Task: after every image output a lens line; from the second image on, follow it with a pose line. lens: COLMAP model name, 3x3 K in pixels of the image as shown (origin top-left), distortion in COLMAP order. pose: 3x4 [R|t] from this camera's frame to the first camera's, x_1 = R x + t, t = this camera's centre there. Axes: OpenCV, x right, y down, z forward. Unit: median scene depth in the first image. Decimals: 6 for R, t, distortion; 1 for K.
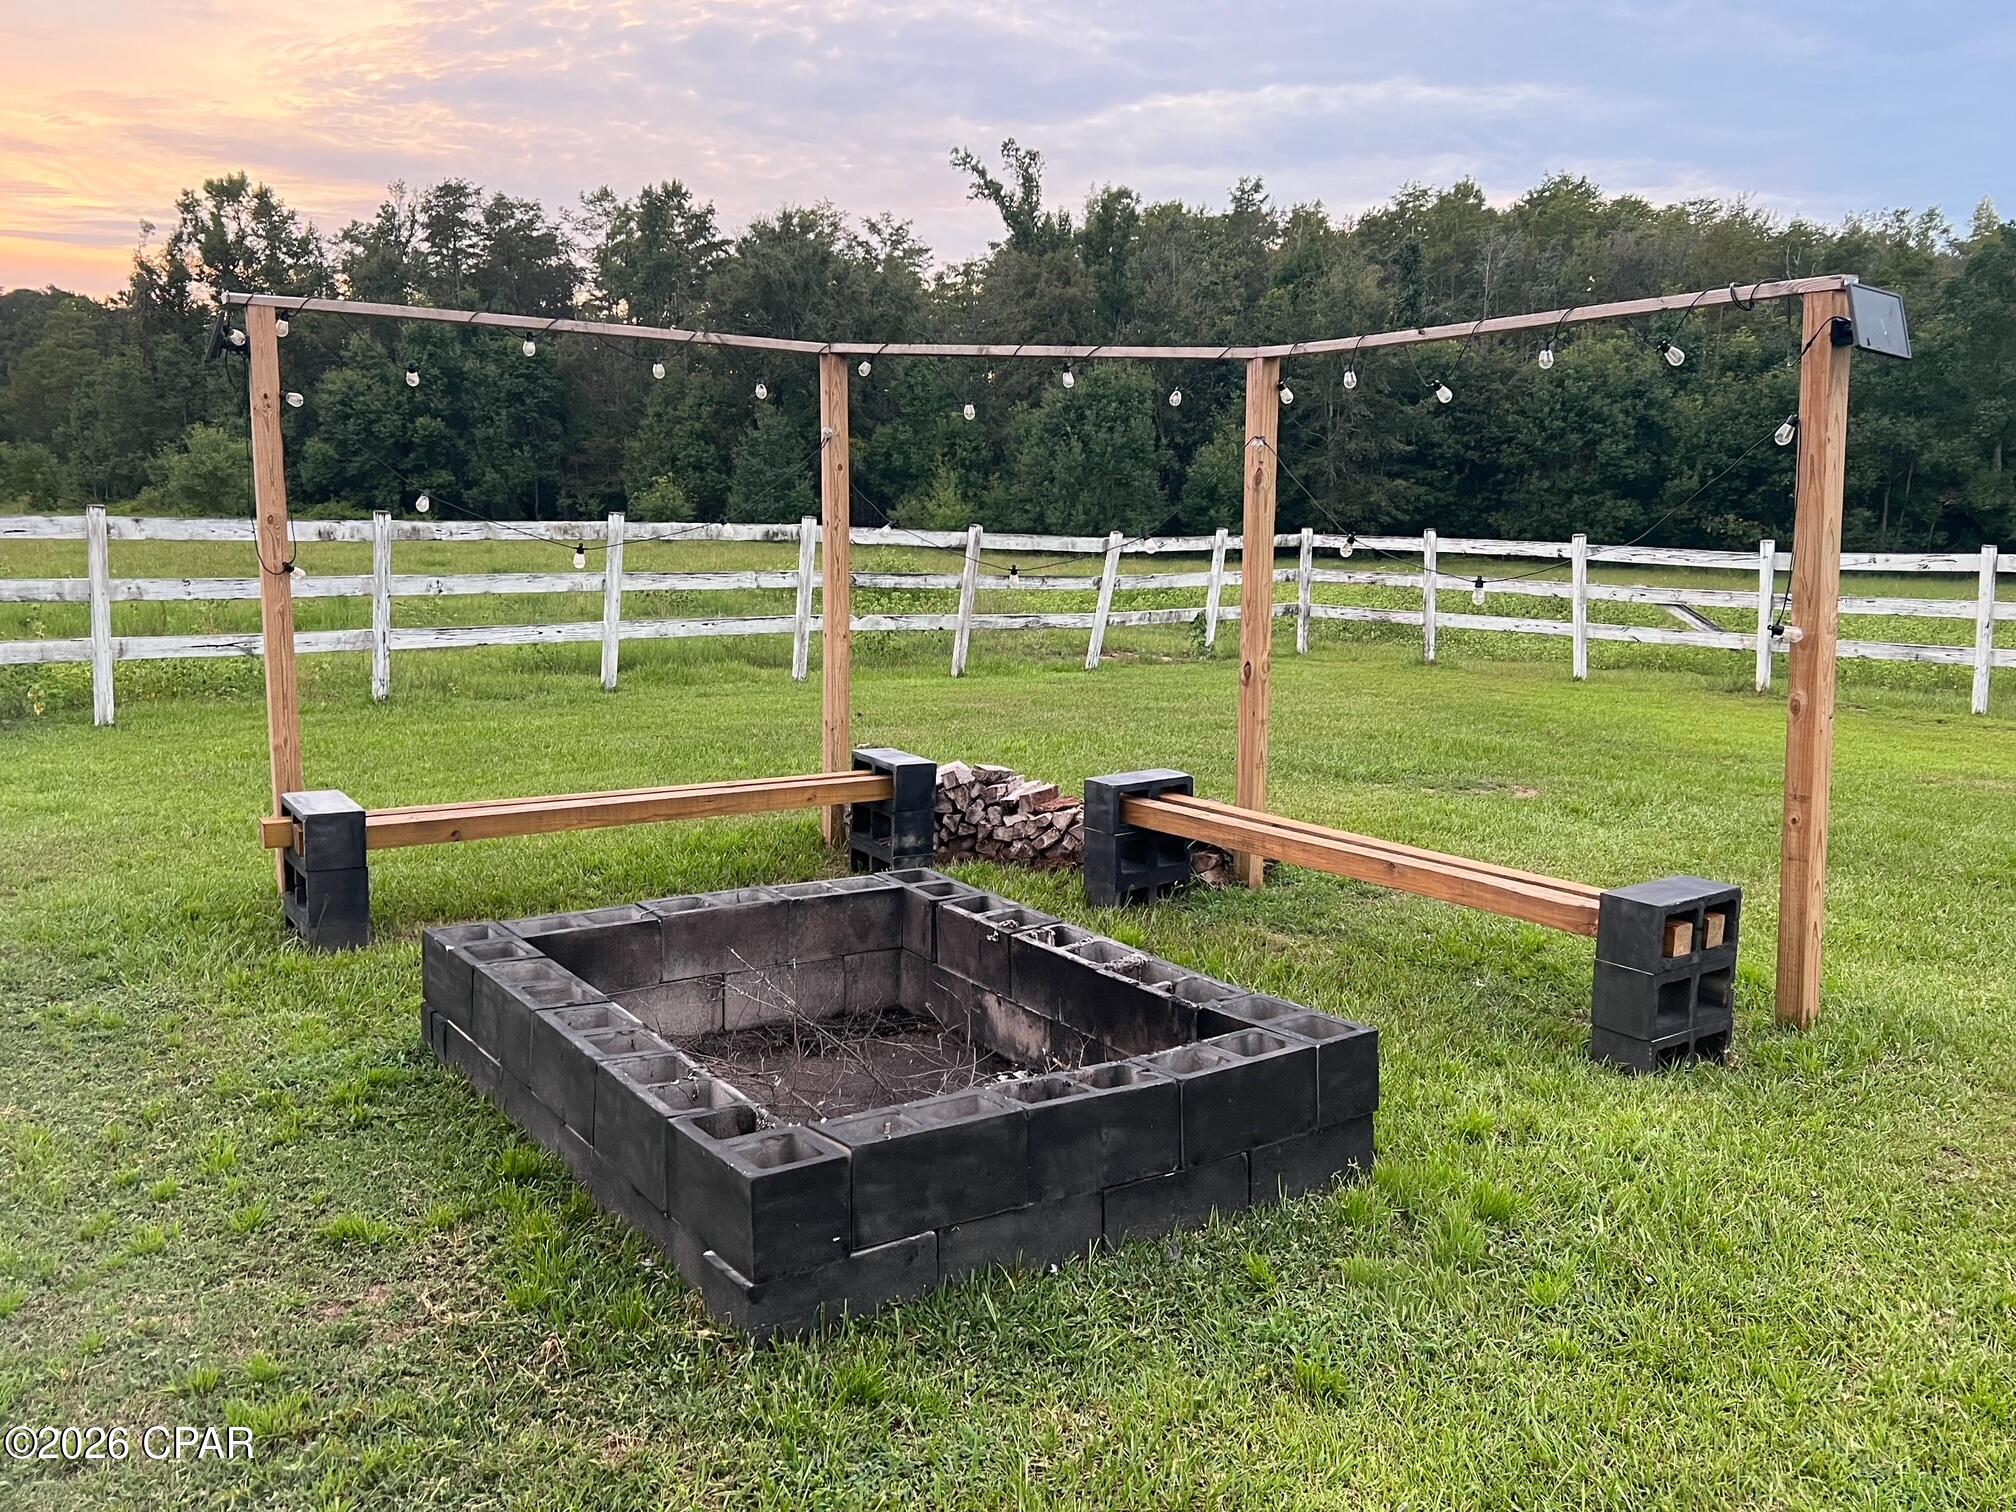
lens RADIAL K [[1658.0, 0, 1045.2], [0, 1658.0, 752.7], [0, 0, 1]] dist [0.045050, -0.018769]
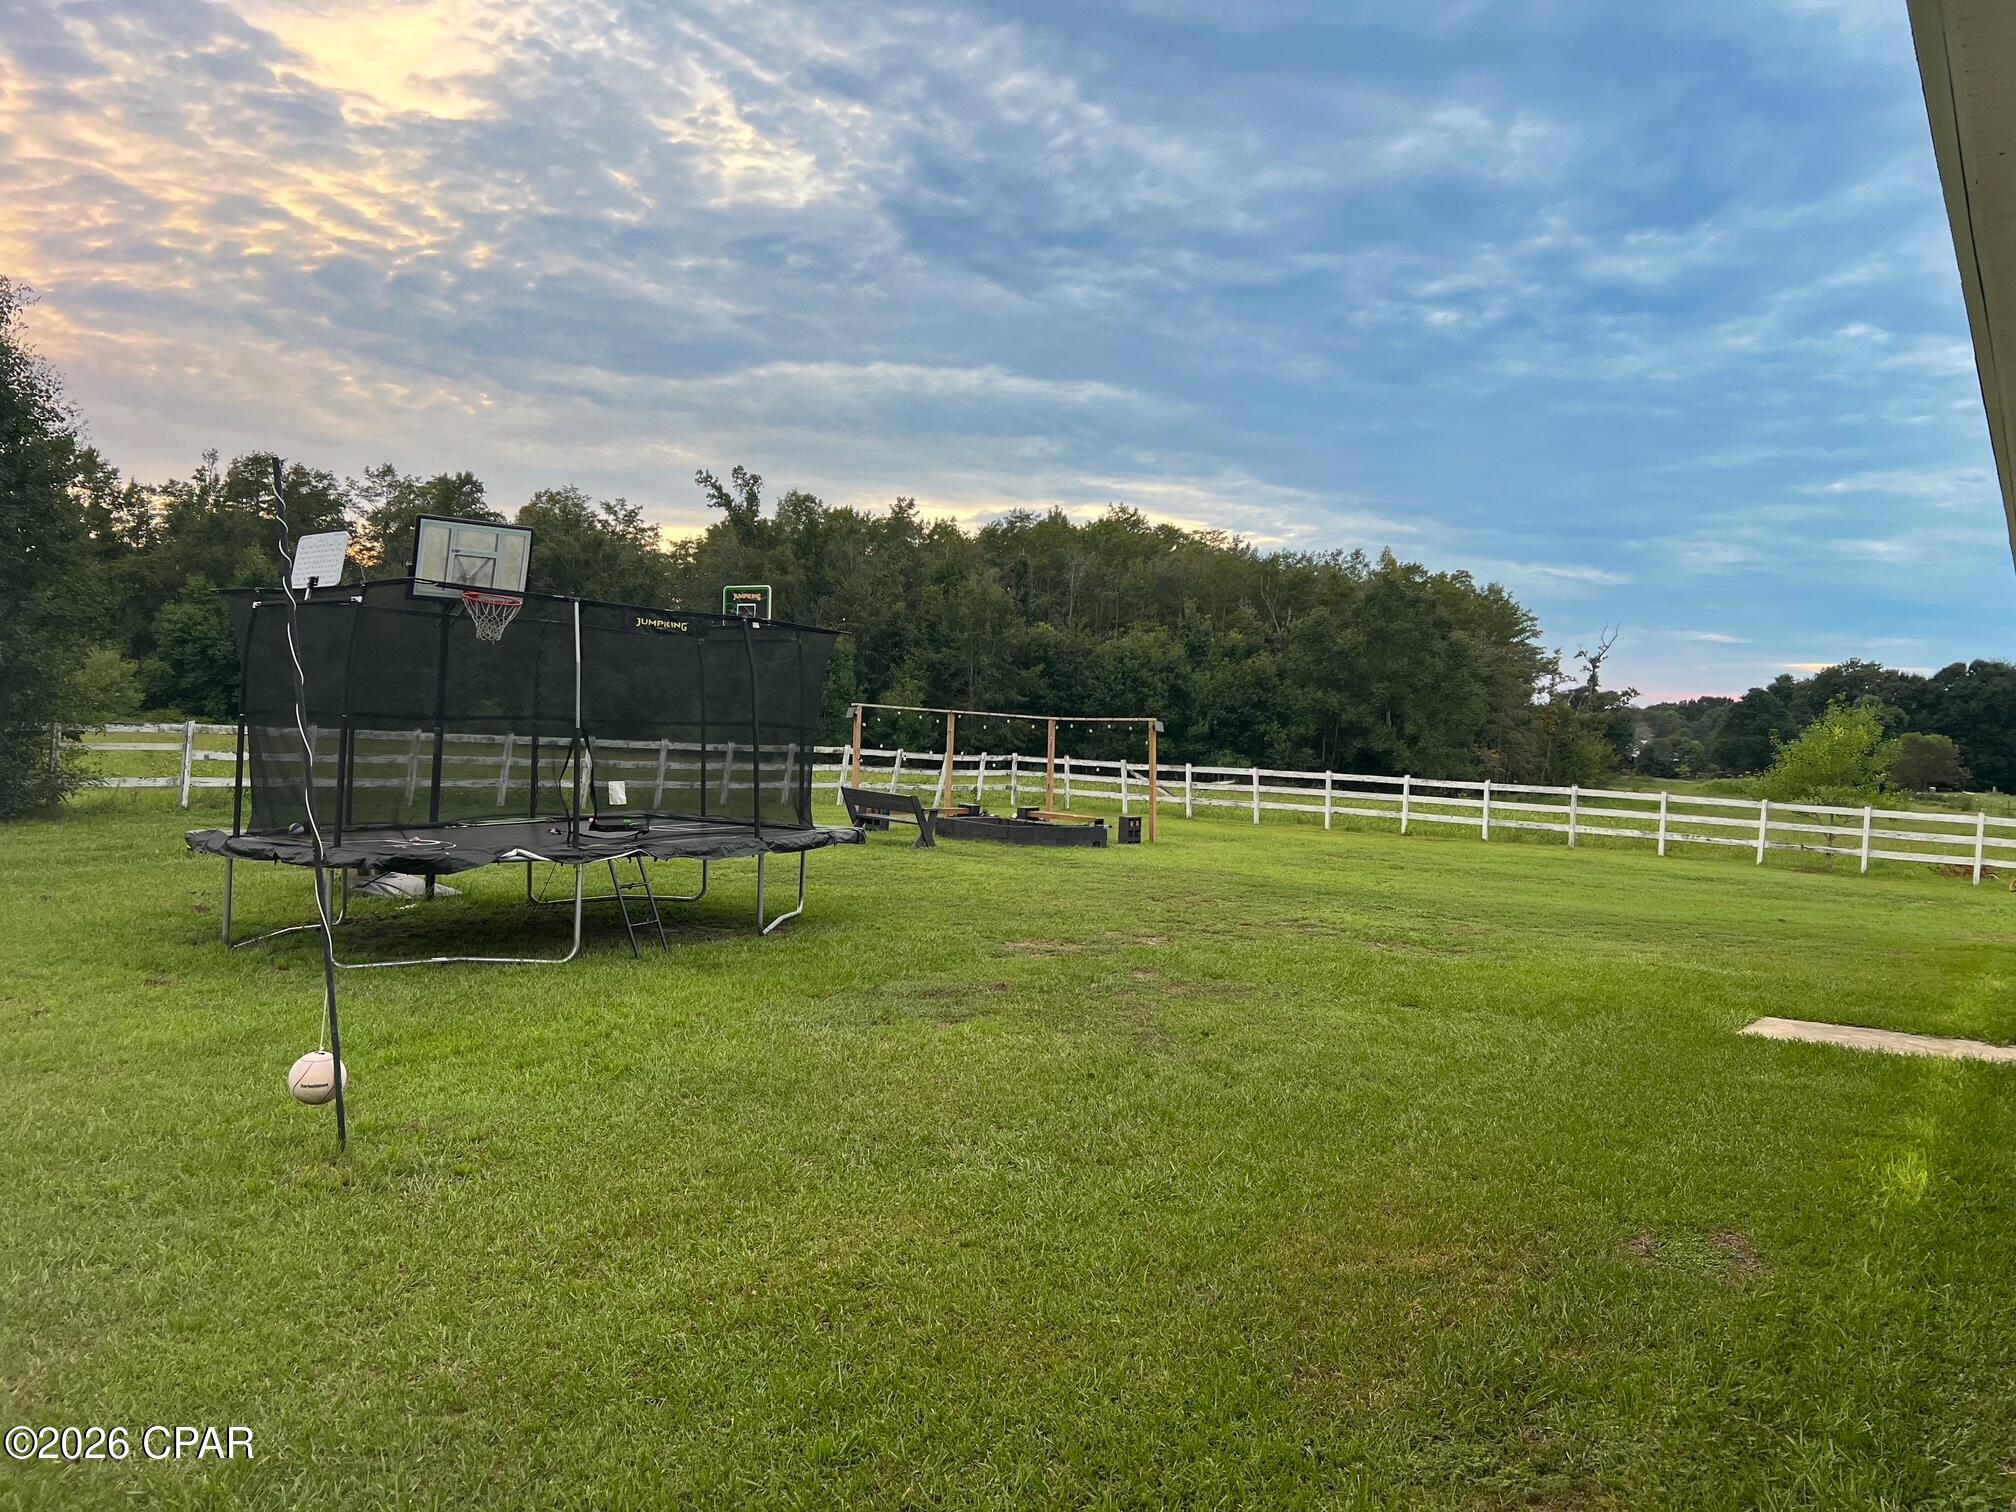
lens RADIAL K [[1532.7, 0, 1051.5], [0, 1532.7, 752.3], [0, 0, 1]] dist [0.042307, -0.041864]
pose [[0.968988, 0.026436, 0.245689, -0.076468], [0.005810, 0.991549, -0.129603, 0.034123], [-0.247039, 0.127012, 0.960646, -0.257700]]
